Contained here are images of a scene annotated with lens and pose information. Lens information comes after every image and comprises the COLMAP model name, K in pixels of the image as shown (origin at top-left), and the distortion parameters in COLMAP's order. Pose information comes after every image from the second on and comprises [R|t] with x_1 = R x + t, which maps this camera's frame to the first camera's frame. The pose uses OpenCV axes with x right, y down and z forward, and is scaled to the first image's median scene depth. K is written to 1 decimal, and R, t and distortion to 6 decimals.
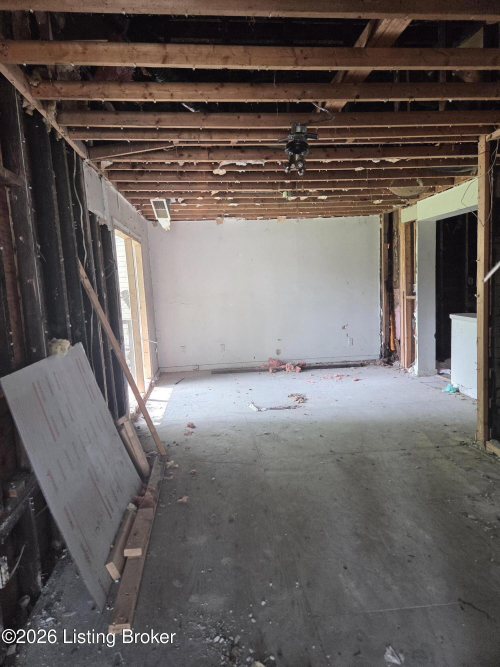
lens RADIAL K [[435.6, 0, 251.0], [0, 435.6, 331.3], [0, 0, 1]] dist [0.078781, -0.070424]
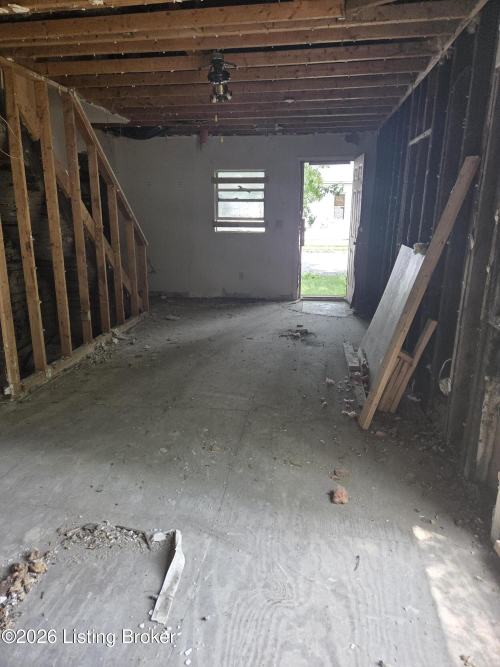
lens RADIAL K [[435.6, 0, 251.0], [0, 435.6, 331.3], [0, 0, 1]] dist [0.078781, -0.070424]
pose [[-0.968206, -0.018706, 0.249454, -0.155706], [0.074744, 0.930014, 0.359844, -0.138991], [-0.238727, 0.367048, -0.899047, 1.348682]]
